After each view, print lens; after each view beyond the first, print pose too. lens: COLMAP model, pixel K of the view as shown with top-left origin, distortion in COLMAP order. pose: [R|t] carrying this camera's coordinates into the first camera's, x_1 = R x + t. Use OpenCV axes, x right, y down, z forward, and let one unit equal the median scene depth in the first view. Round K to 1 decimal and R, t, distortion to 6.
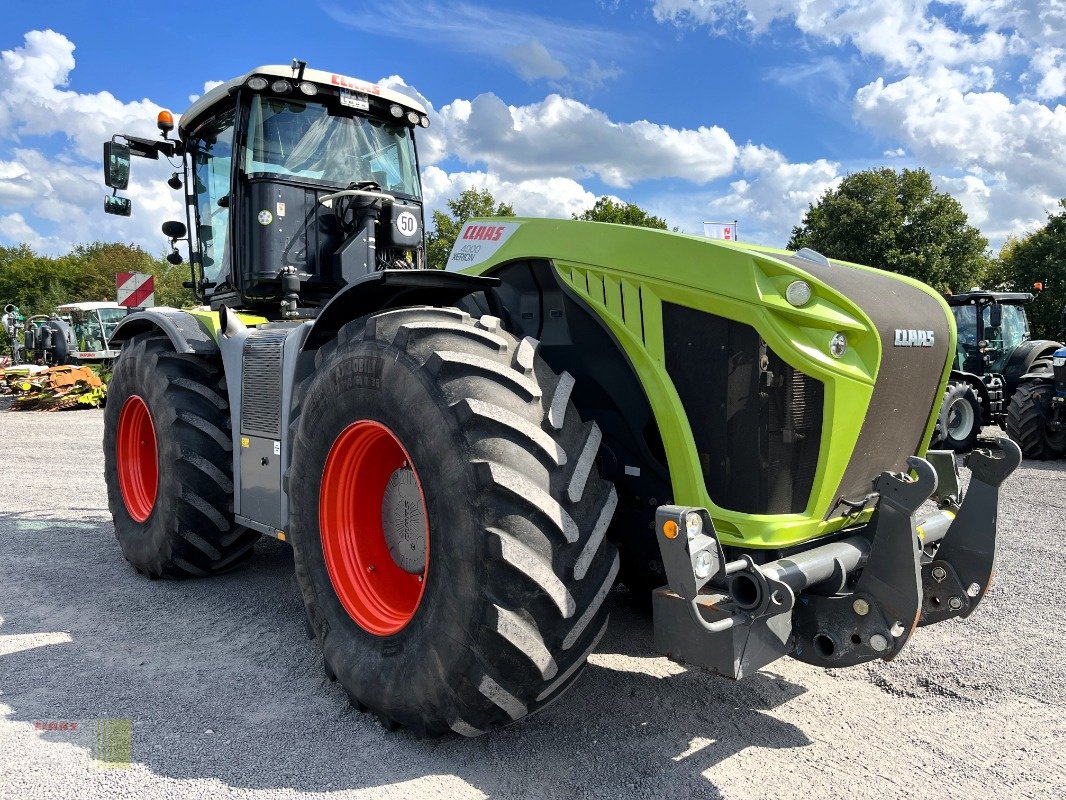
lens RADIAL K [[837.0, 0, 526.5], [0, 837.0, 404.6], [0, 0, 1]] dist [0.042618, -0.065813]
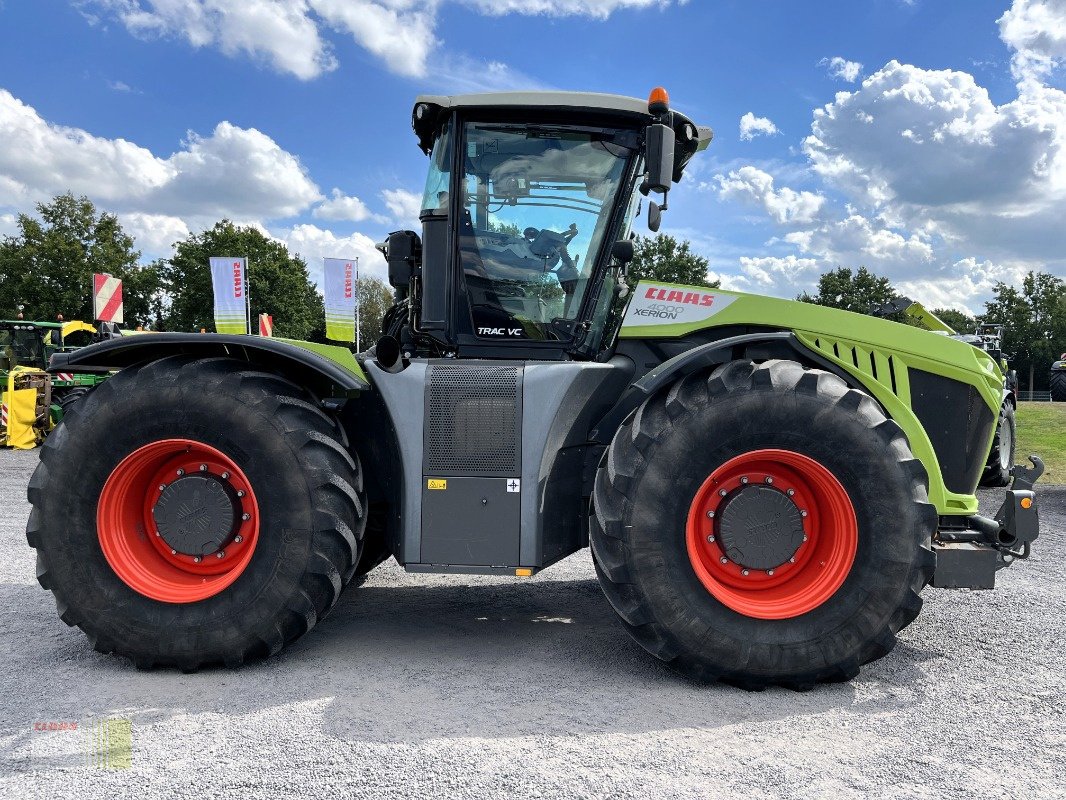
lens RADIAL K [[837.0, 0, 531.1], [0, 837.0, 405.3], [0, 0, 1]] dist [0.042618, -0.065813]
pose [[0.695356, -0.005950, 0.718641, -1.366184], [0.023553, 0.999617, -0.014513, -0.041121], [-0.718280, 0.027018, 0.695230, 0.379330]]
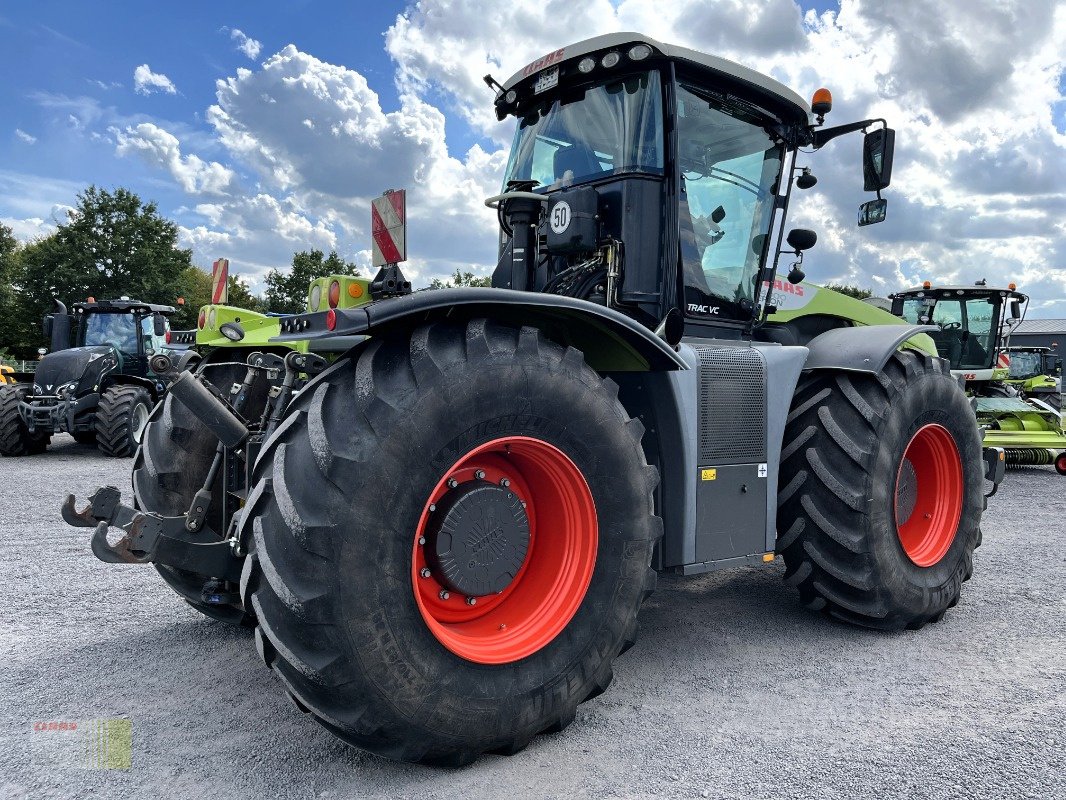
lens RADIAL K [[837.0, 0, 539.6], [0, 837.0, 416.6], [0, 0, 1]] dist [0.042618, -0.065813]
pose [[0.070066, -0.046161, 0.996474, -1.751693], [0.029778, 0.998580, 0.044165, -0.084996], [-0.997098, 0.026578, 0.071341, 1.611398]]
